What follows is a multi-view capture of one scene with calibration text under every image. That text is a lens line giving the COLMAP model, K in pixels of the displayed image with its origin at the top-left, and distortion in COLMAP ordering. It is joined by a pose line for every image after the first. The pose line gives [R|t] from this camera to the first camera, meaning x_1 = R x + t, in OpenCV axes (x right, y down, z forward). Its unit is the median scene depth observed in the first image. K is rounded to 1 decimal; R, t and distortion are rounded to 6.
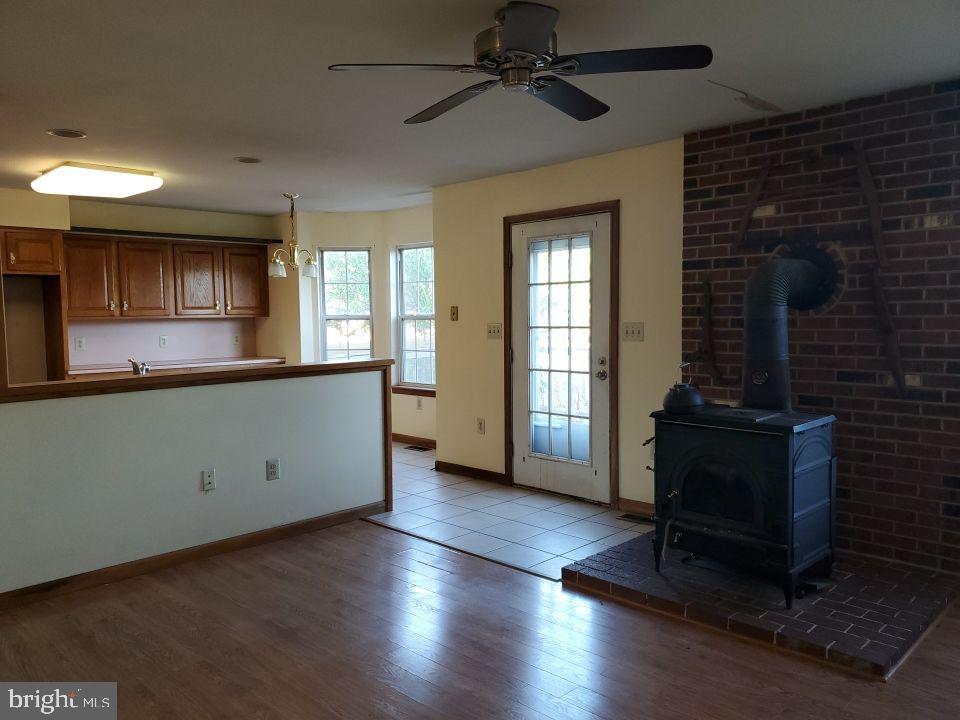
lens RADIAL K [[757.1, 0, 459.8], [0, 757.1, 361.2], [0, 0, 1]] dist [0.098510, -0.110957]
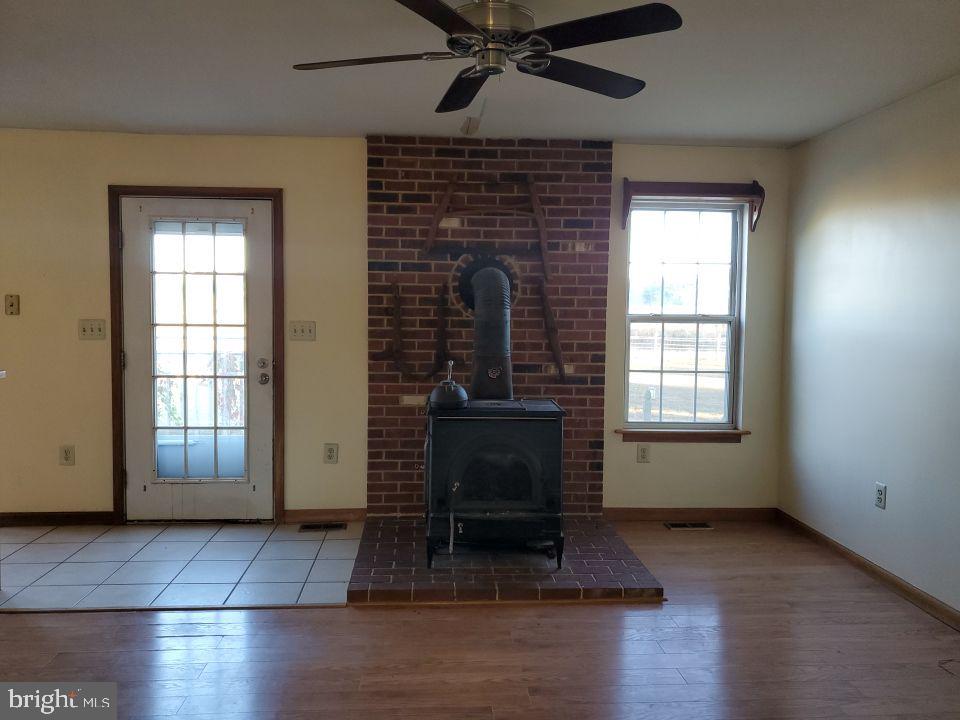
lens RADIAL K [[757.1, 0, 487.5], [0, 757.1, 361.2], [0, 0, 1]] dist [0.098510, -0.110957]
pose [[0.665706, -0.033941, 0.745442, -0.490887], [0.033667, 0.999314, 0.015434, -0.011436], [-0.745454, 0.014823, 0.666392, 0.310635]]
